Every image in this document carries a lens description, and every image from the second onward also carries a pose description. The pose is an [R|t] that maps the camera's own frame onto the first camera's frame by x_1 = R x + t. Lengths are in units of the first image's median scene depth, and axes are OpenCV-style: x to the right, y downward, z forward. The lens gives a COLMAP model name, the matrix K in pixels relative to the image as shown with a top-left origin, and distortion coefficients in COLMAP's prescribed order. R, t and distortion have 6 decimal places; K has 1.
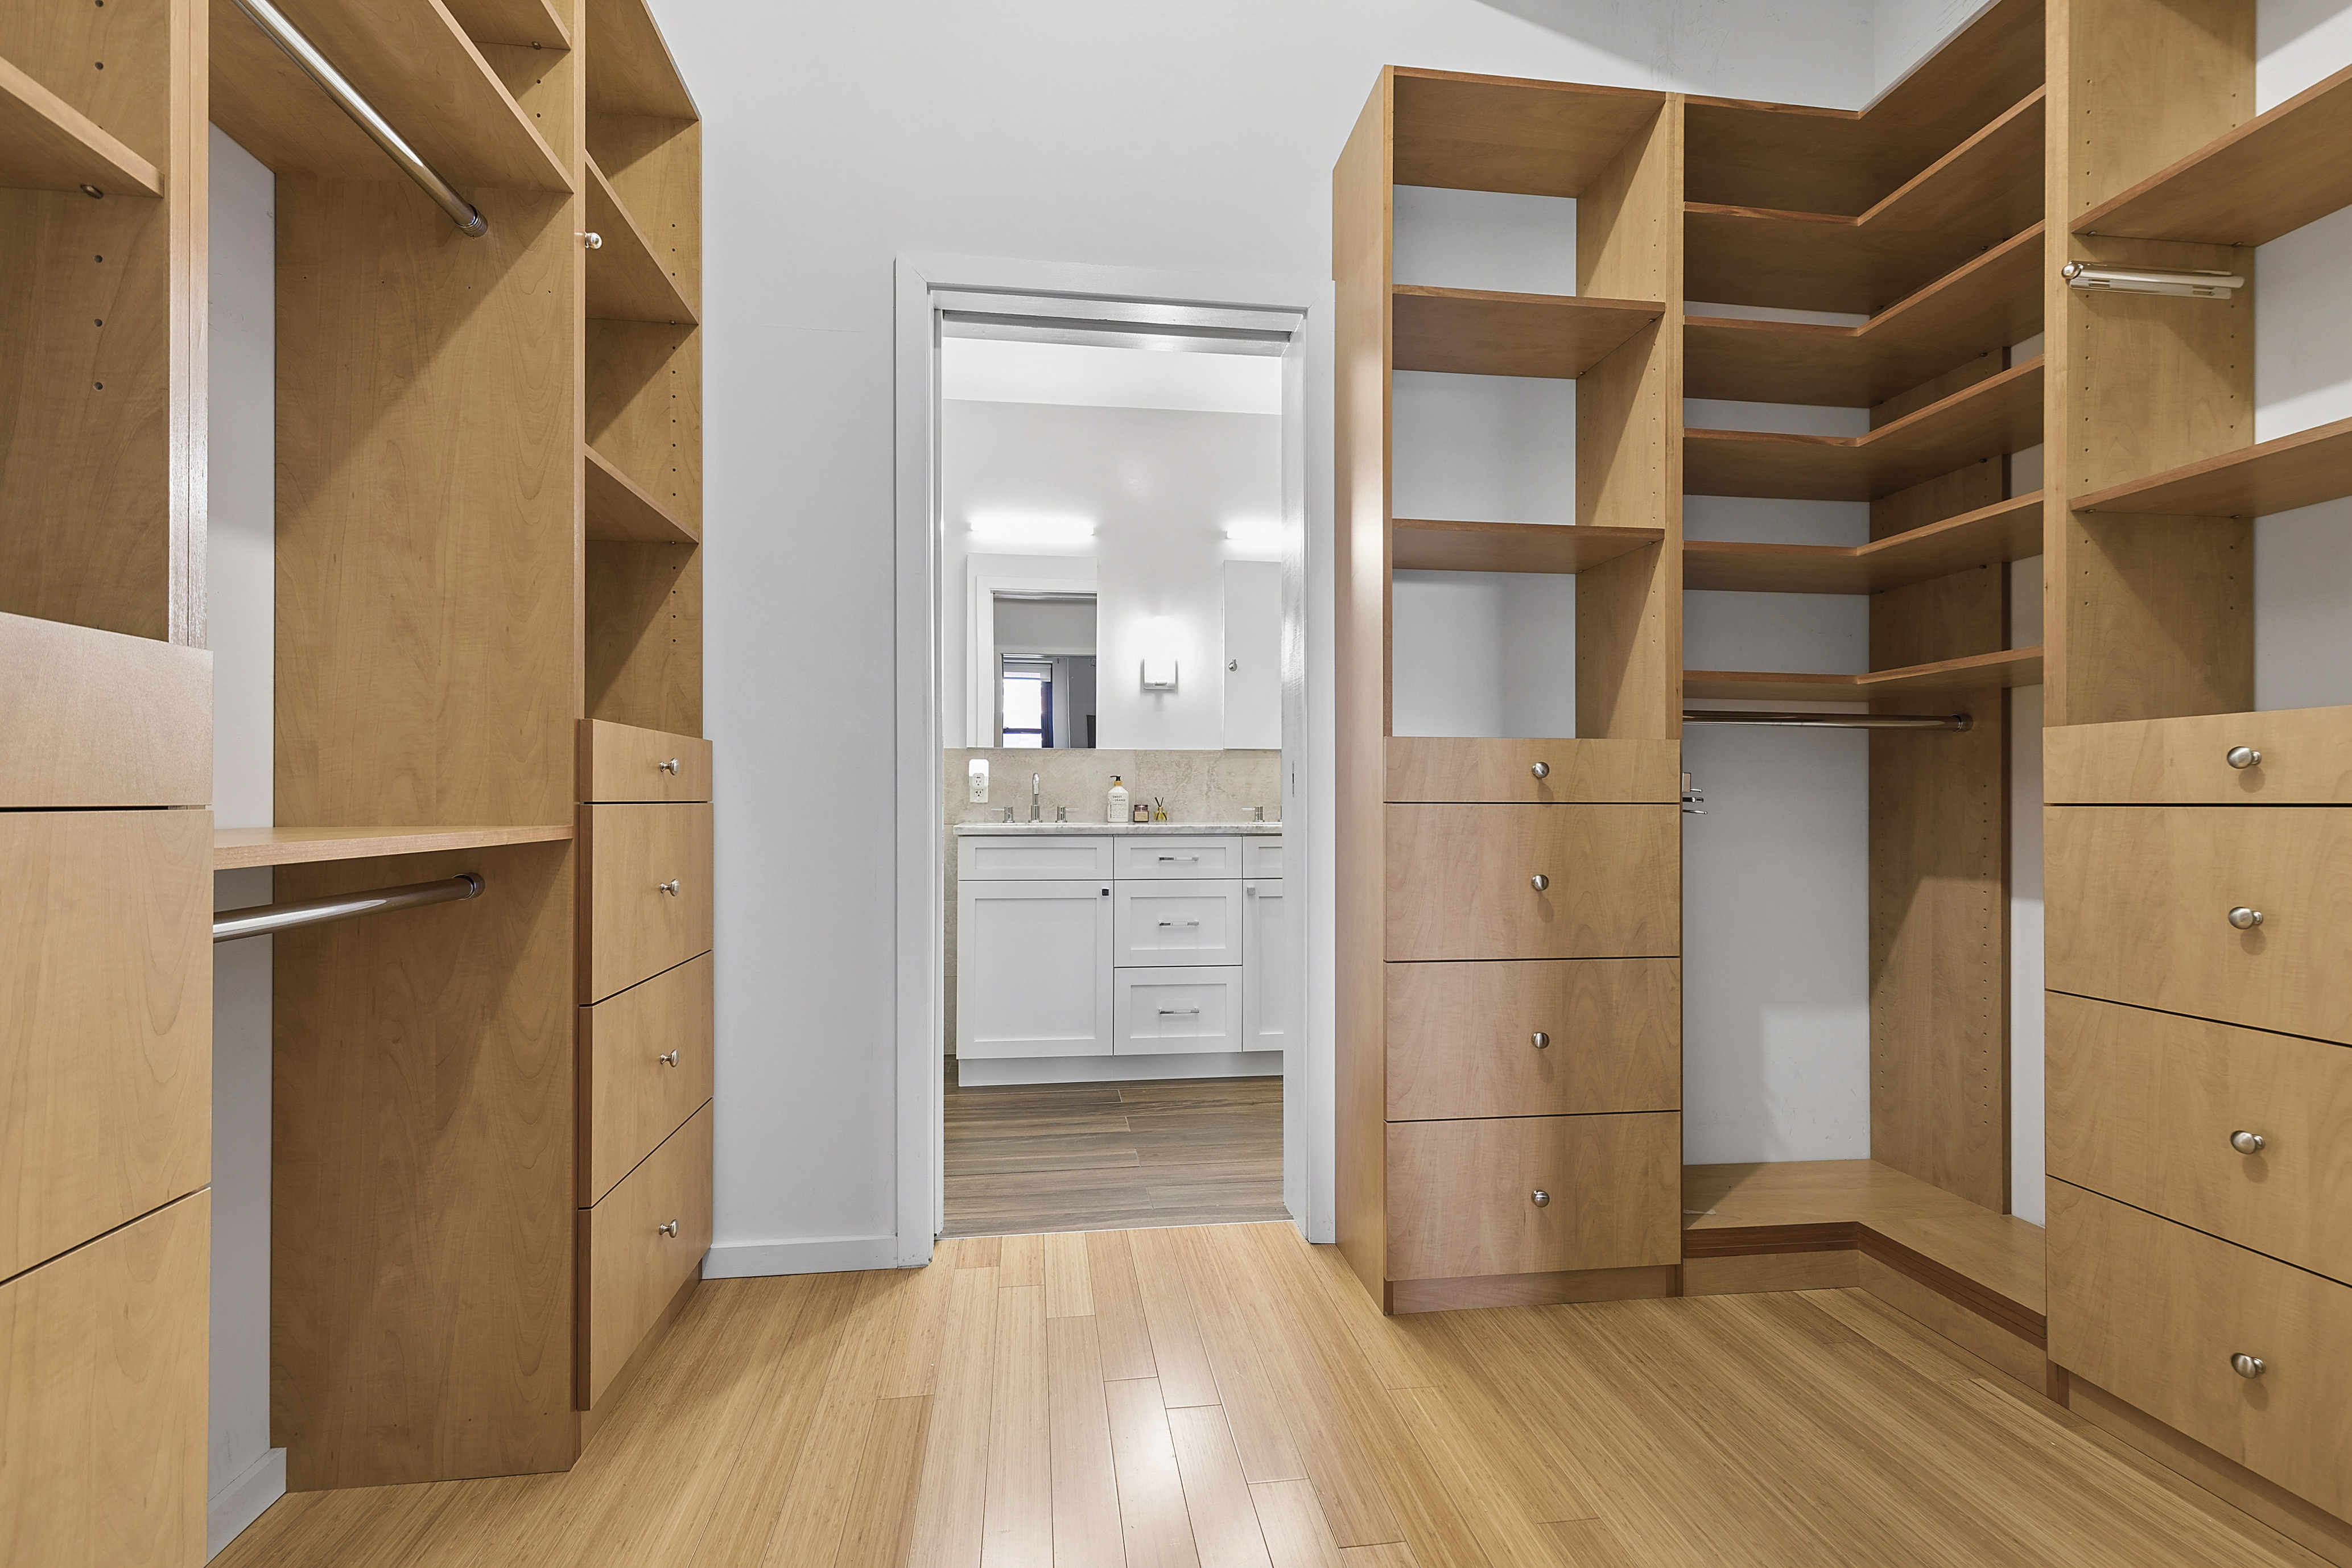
lens RADIAL K [[1088.3, 0, 1178.0], [0, 1088.3, 784.2], [0, 0, 1]] dist [-0.001910, -0.000074]
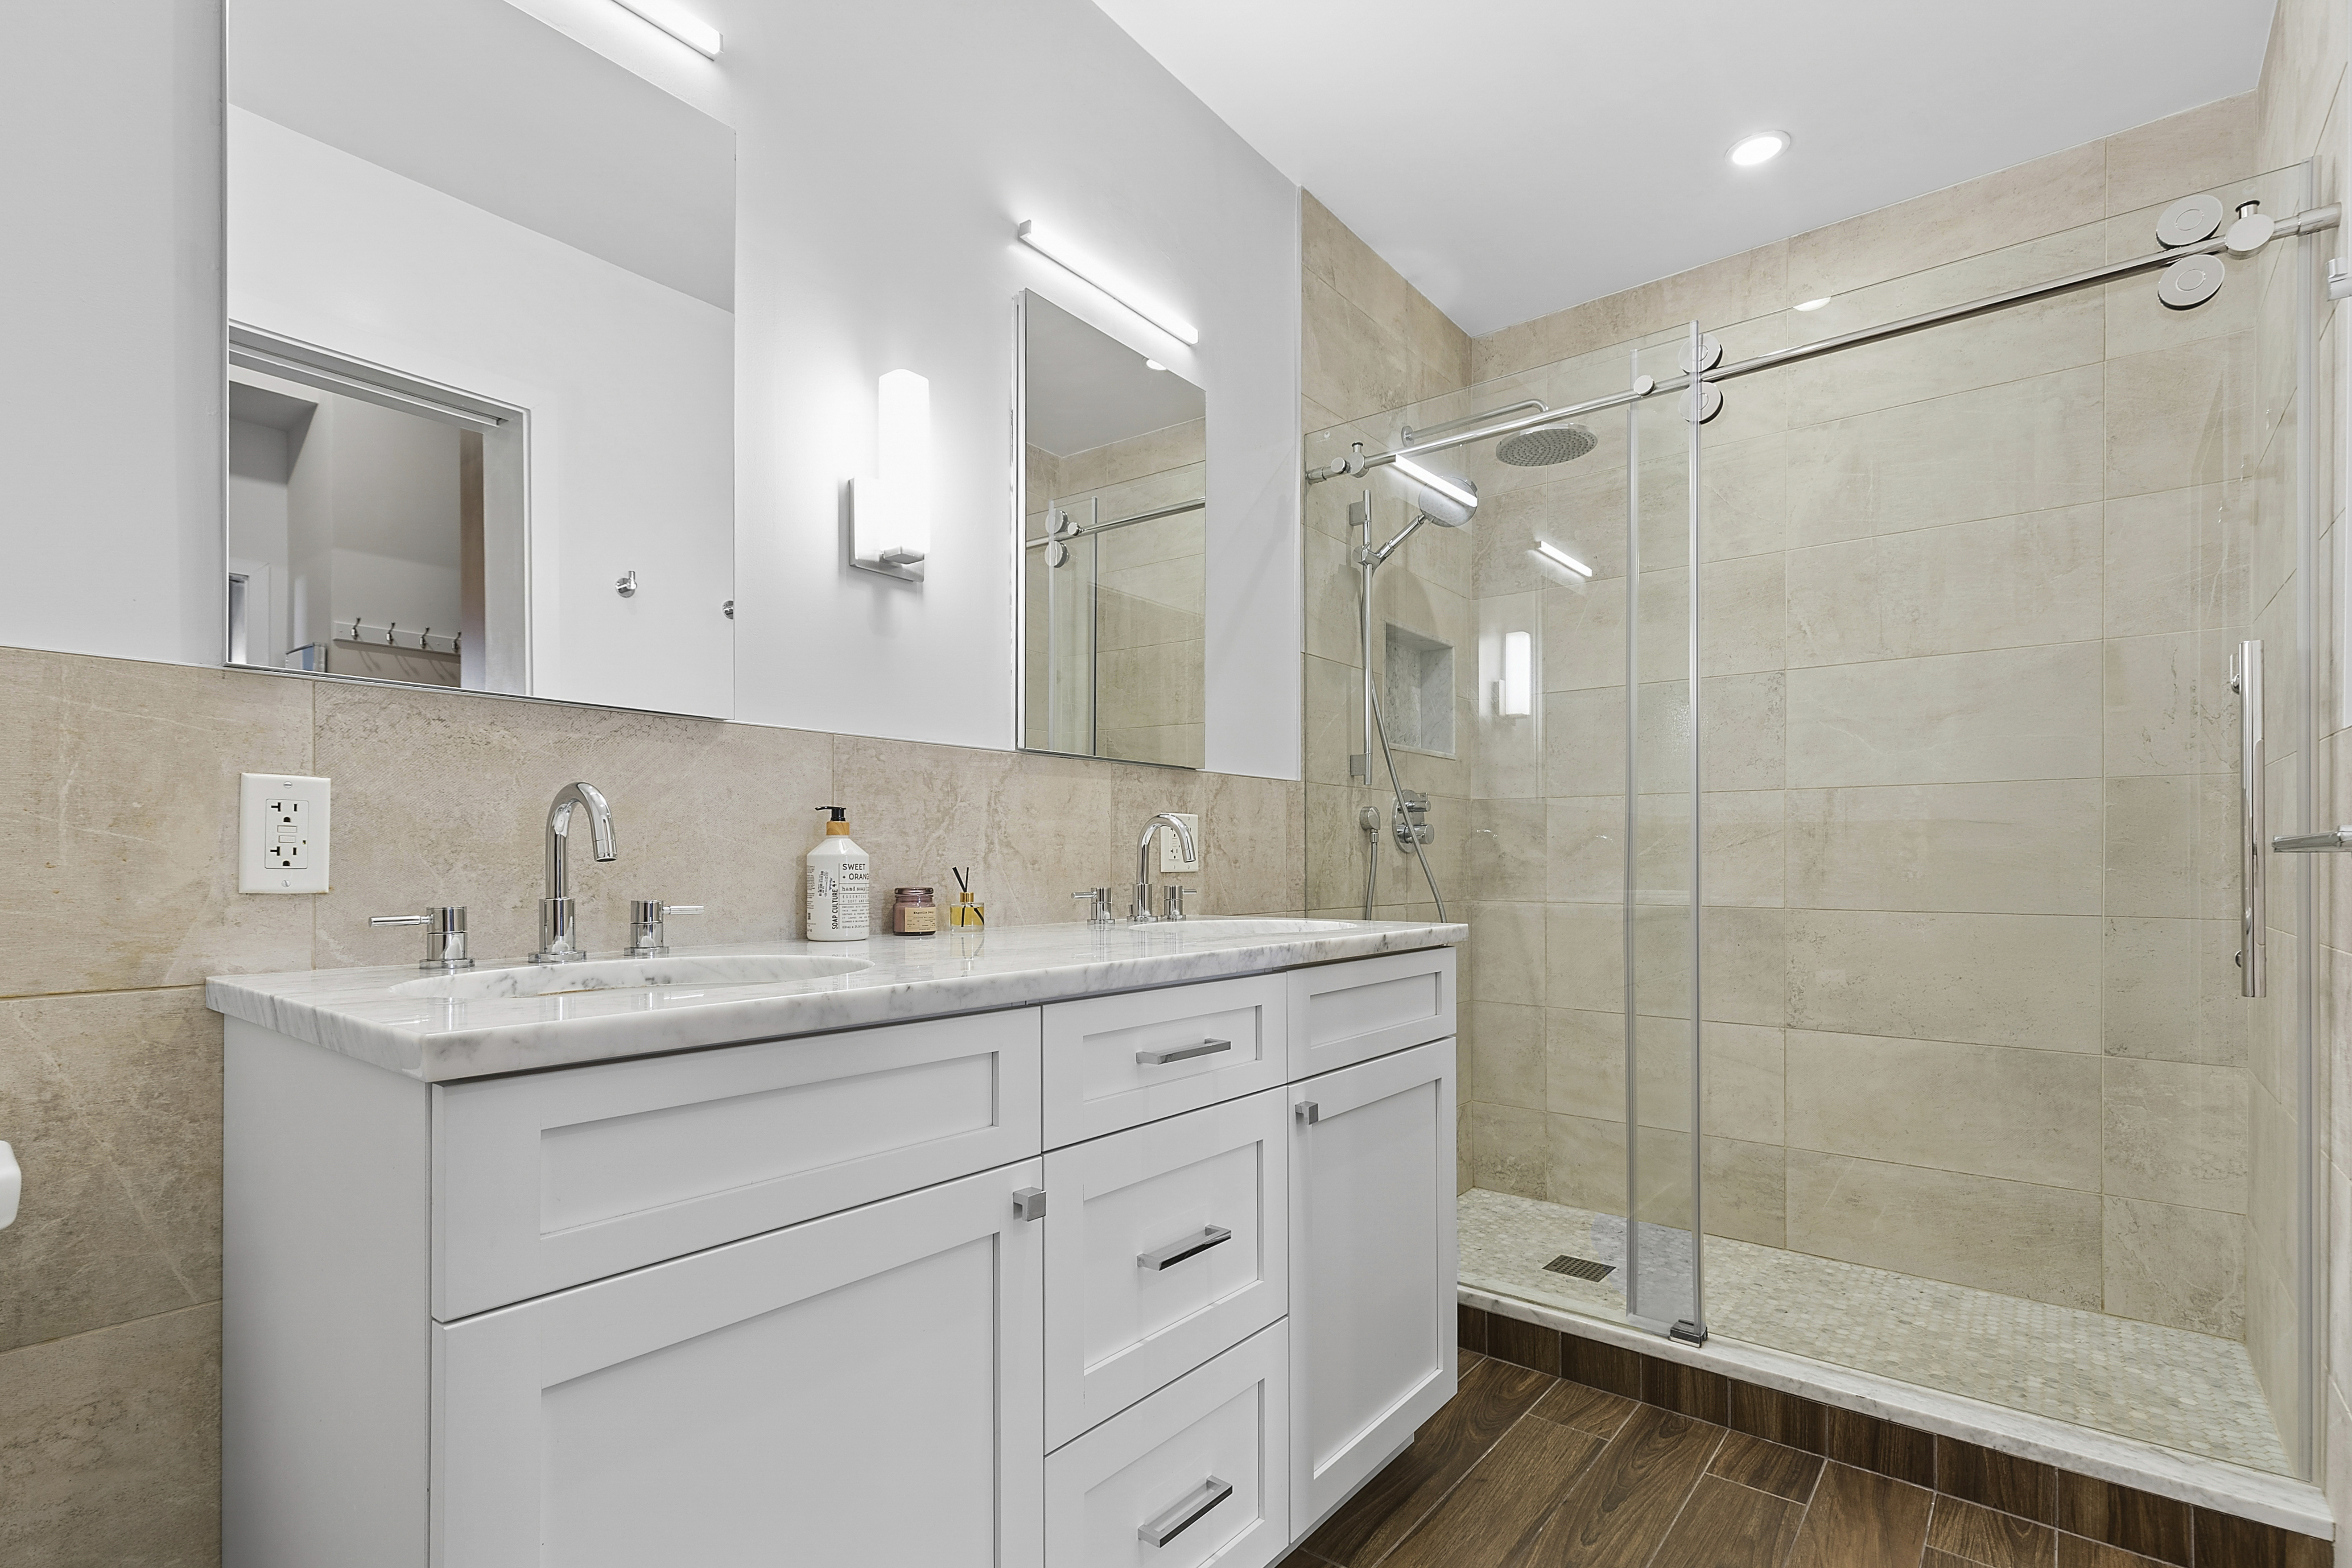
lens RADIAL K [[1088.3, 0, 1167.2], [0, 1088.3, 852.3], [0, 0, 1]] dist [-0.001910, -0.000074]
pose [[0.729483, 0.001895, 0.683996, -0.204586], [0.005661, 0.999945, -0.008807, 0.010946], [-0.683975, 0.010297, 0.729433, 0.689877]]
